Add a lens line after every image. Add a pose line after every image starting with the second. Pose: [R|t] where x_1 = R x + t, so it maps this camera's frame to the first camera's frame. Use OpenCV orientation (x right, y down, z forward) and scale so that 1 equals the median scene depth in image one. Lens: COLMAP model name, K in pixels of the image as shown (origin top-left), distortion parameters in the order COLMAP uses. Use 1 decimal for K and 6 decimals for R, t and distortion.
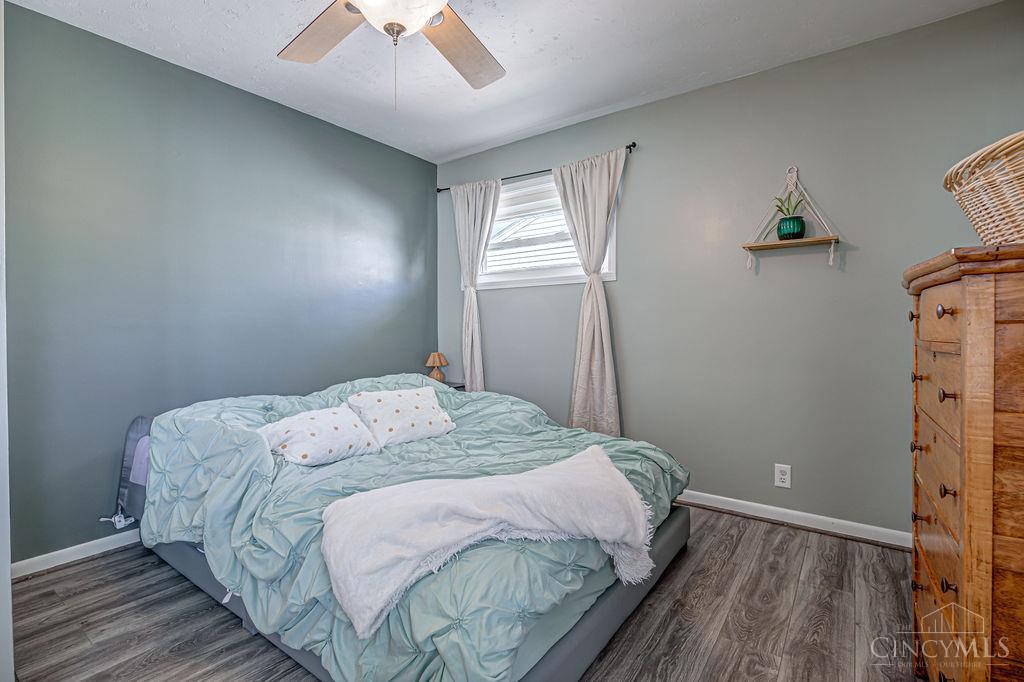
lens RADIAL K [[470.2, 0, 515.4], [0, 470.2, 336.2], [0, 0, 1]] dist [-0.016738, -0.000297]
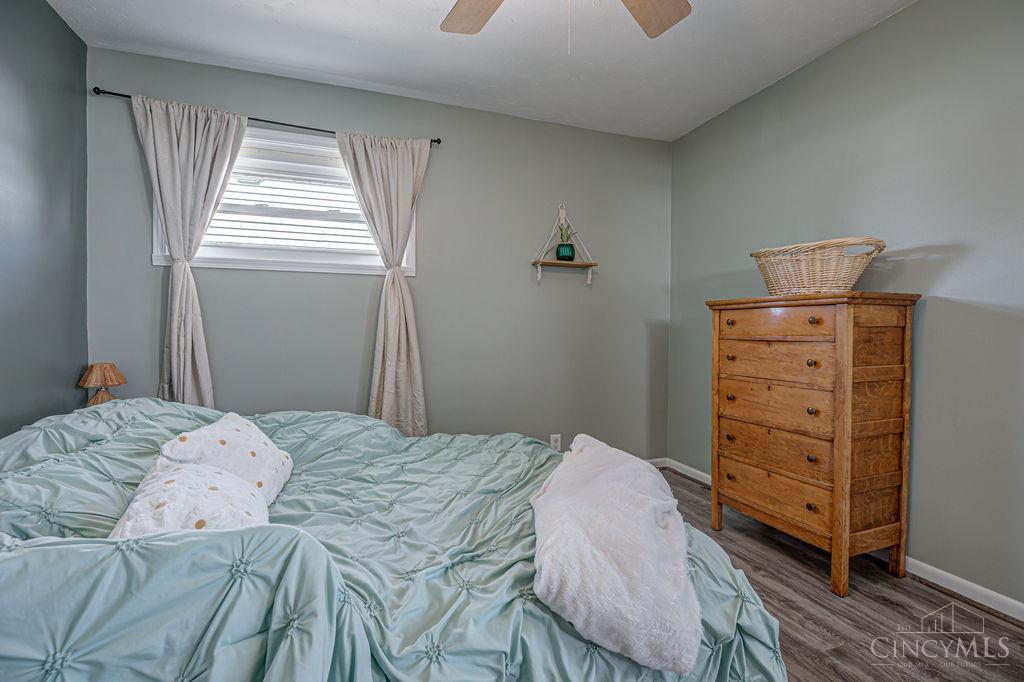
lens RADIAL K [[470.2, 0, 516.4], [0, 470.2, 338.9], [0, 0, 1]] dist [-0.016738, -0.000297]
pose [[0.559097, -0.005964, 0.829081, -0.452615], [0.003641, 0.999982, 0.004738, 0.003888], [-0.829094, 0.000370, 0.559109, 0.295201]]
